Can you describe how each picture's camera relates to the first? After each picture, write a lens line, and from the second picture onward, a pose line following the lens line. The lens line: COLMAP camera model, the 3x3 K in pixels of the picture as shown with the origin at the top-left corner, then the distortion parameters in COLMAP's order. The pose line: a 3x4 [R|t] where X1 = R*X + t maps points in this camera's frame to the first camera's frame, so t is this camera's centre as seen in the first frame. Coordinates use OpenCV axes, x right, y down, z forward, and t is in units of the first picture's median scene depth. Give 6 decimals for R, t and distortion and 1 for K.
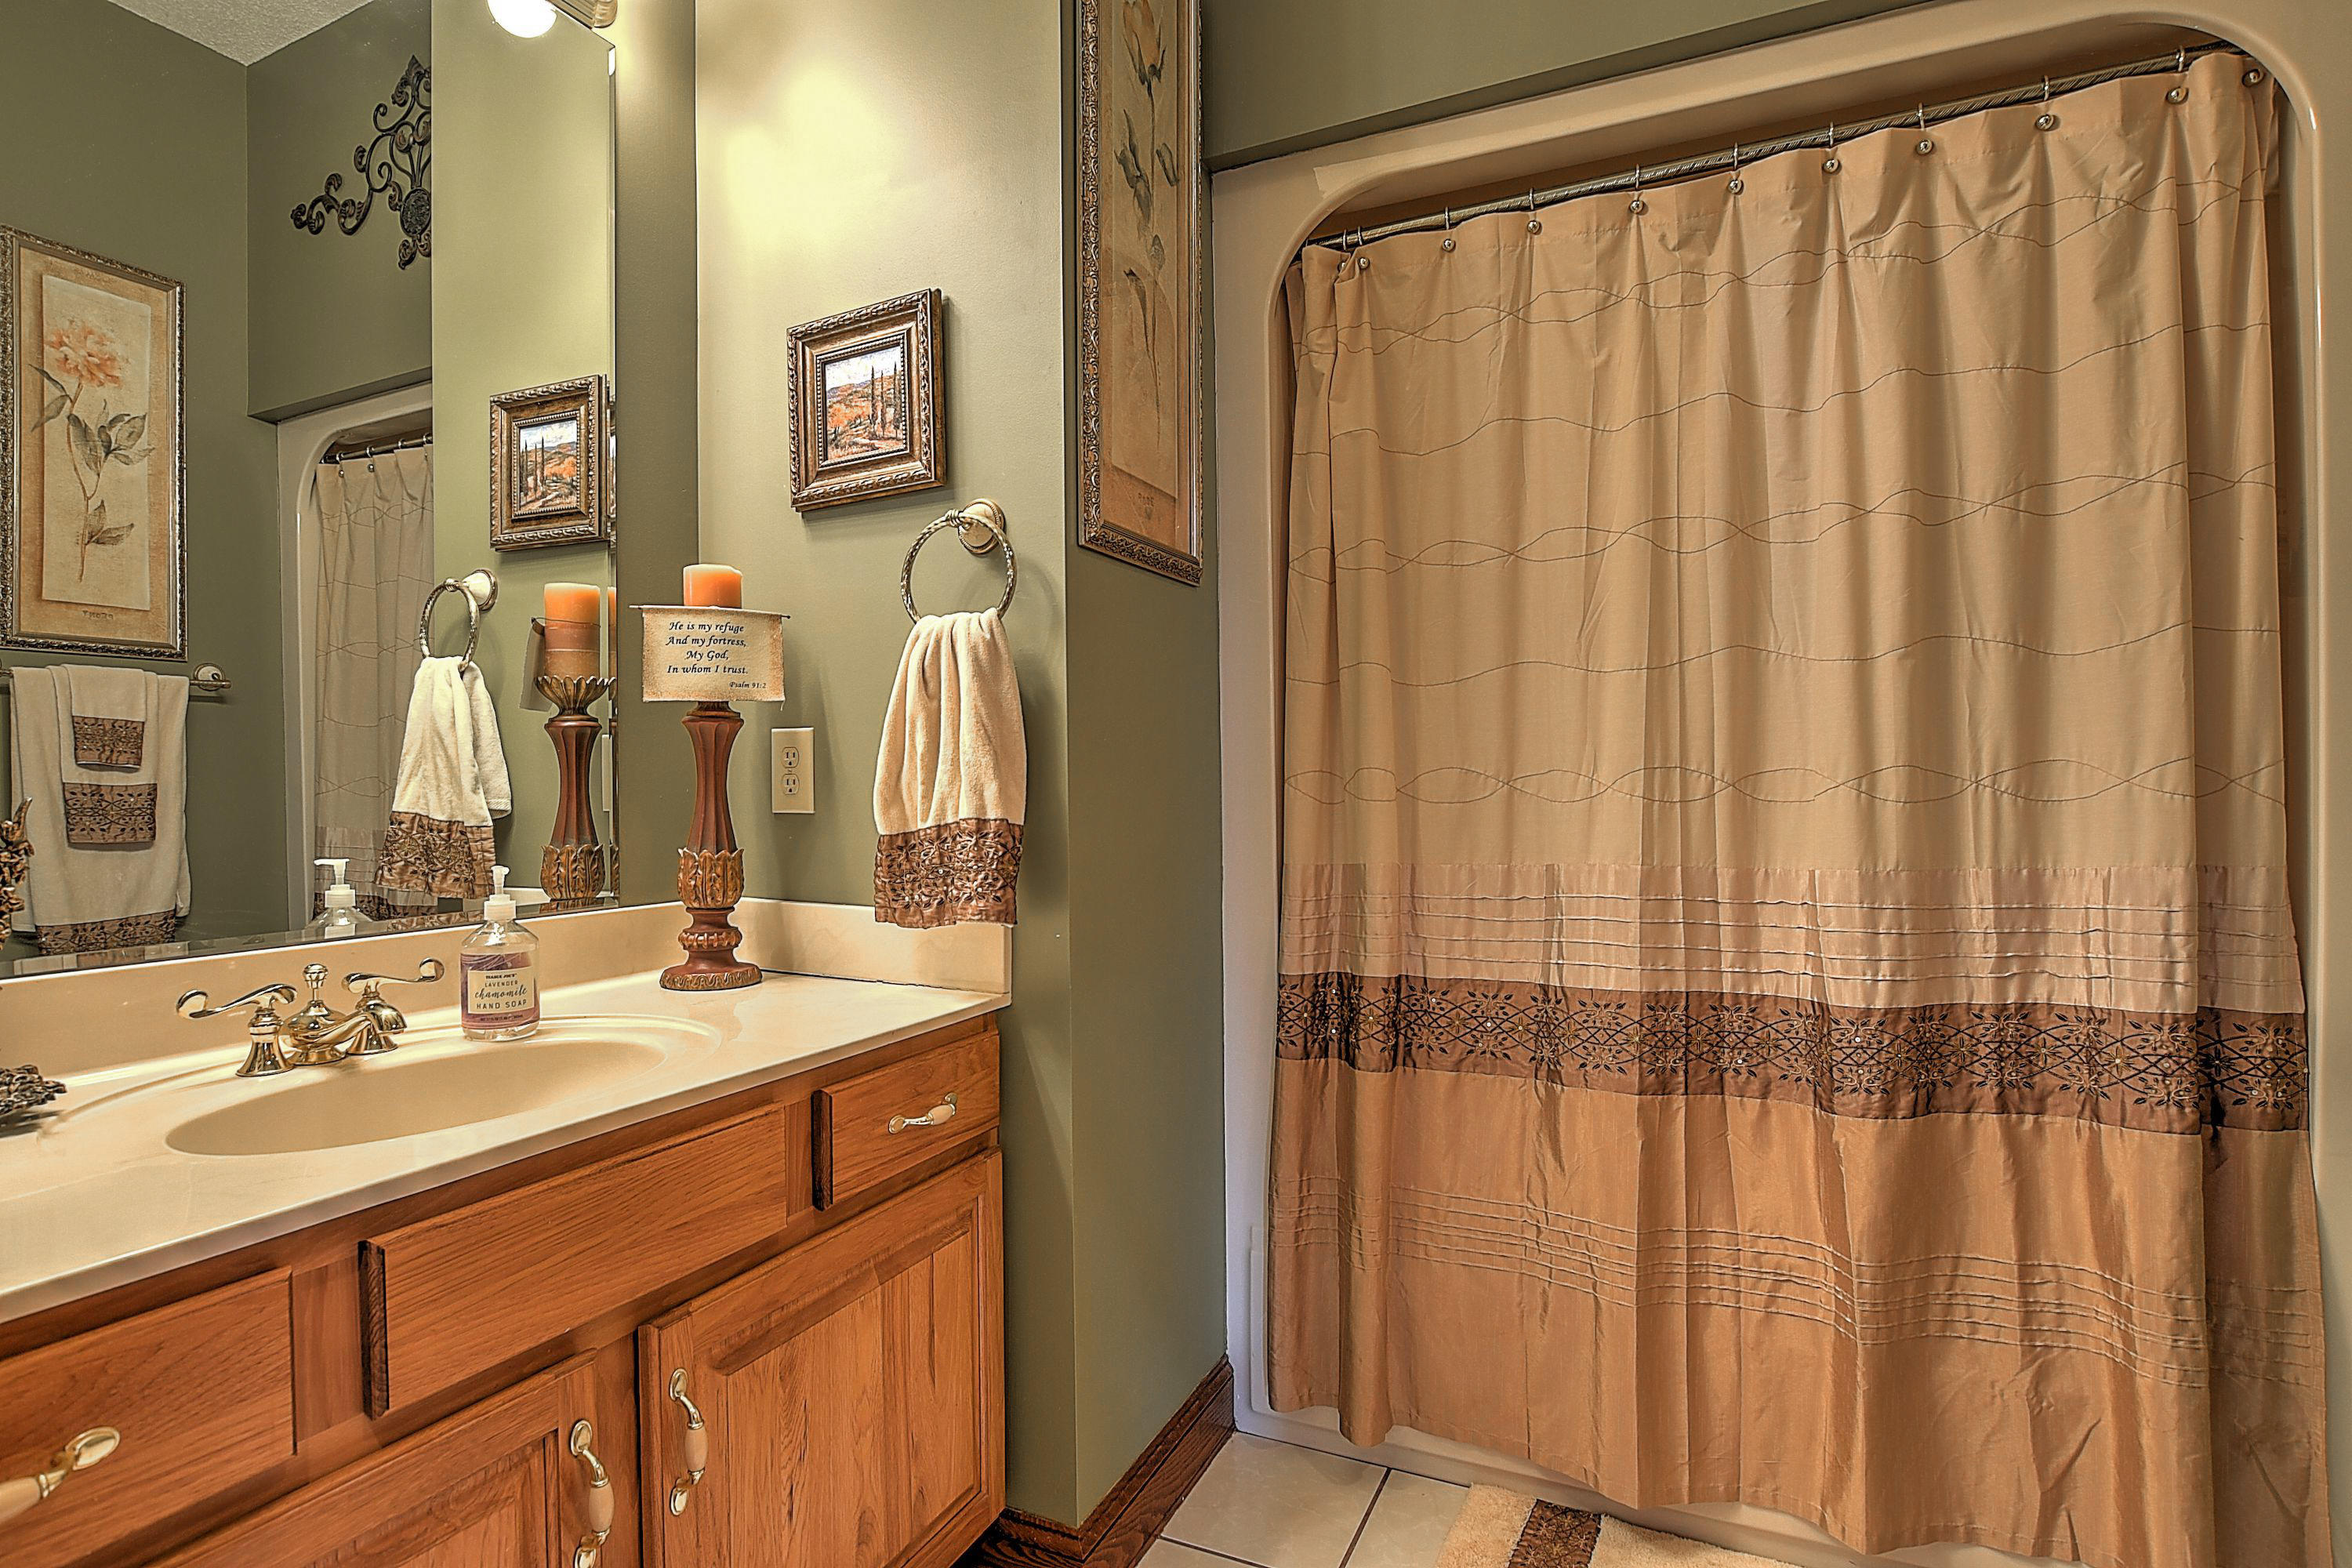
lens RADIAL K [[1177.2, 0, 1171.7], [0, 1177.2, 786.7], [0, 0, 1]] dist [-0.031195, 0.006189]
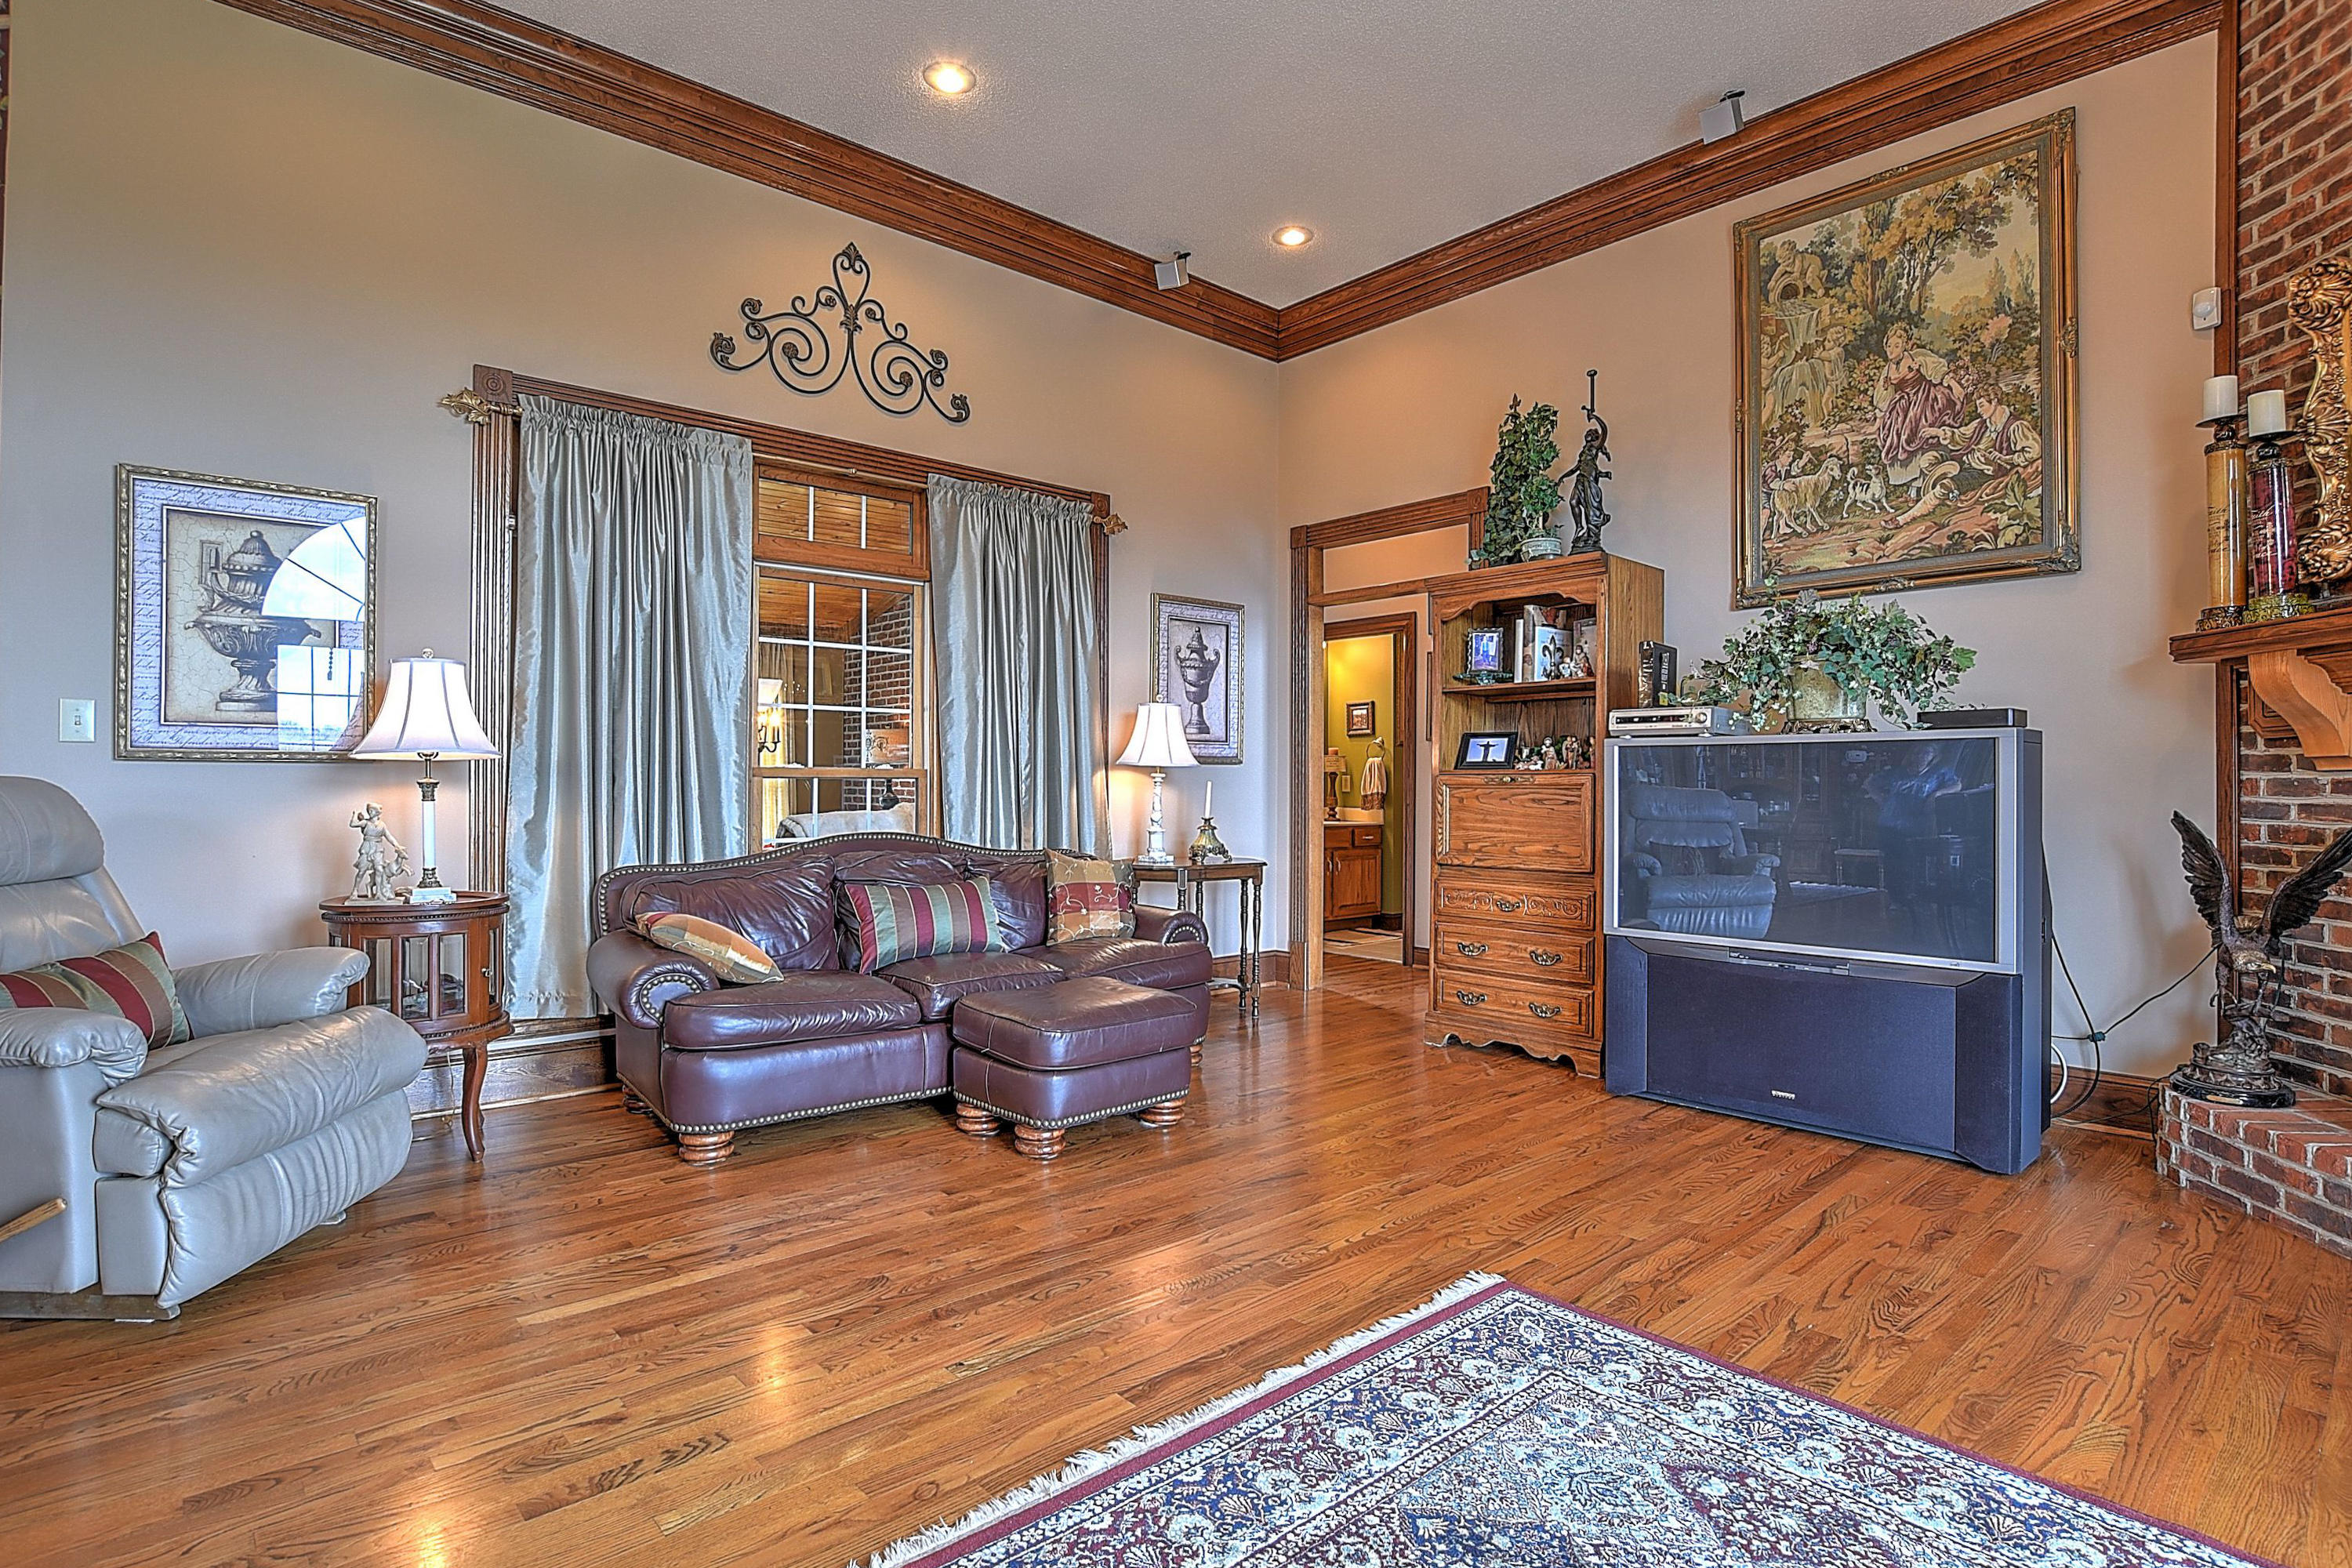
lens RADIAL K [[1177.2, 0, 1160.0], [0, 1177.2, 794.6], [0, 0, 1]] dist [-0.031195, 0.006189]
pose [[0.917276, 0.011969, -0.398072, 1.199261], [-0.009054, 0.999917, 0.009202, -0.008762], [0.398149, -0.004836, 0.917308, -4.933474]]
